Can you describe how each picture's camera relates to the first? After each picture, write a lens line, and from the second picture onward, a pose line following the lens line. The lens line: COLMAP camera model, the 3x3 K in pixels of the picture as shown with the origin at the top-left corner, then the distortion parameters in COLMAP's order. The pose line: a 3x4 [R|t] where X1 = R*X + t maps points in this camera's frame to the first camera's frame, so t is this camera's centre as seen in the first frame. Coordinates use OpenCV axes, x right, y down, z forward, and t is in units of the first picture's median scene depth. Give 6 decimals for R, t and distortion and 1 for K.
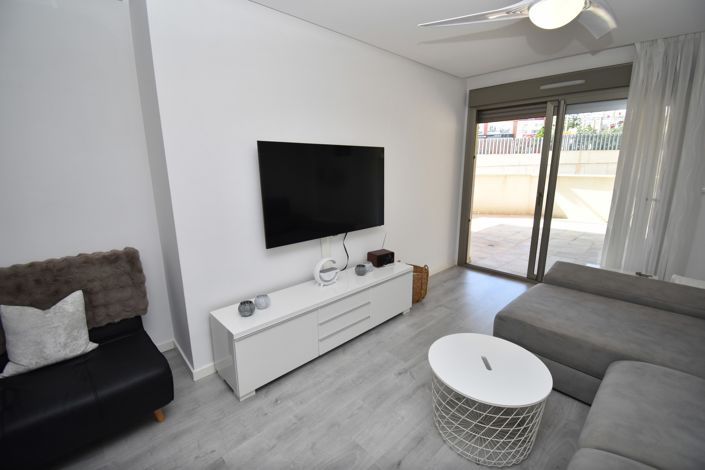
lens RADIAL K [[309.6, 0, 352.5], [0, 309.6, 235.0], [0, 0, 1]] dist [0.000852, -0.016310]
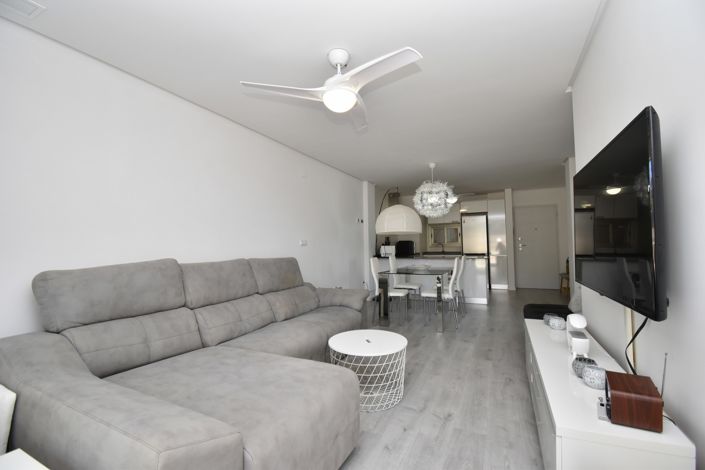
lens RADIAL K [[309.6, 0, 352.5], [0, 309.6, 235.0], [0, 0, 1]] dist [0.000852, -0.016310]
pose [[-0.936227, 0.009005, -0.351280, 0.849192], [-0.052904, 0.984665, 0.166240, -0.260429], [0.347390, 0.174222, -0.921394, 1.877615]]
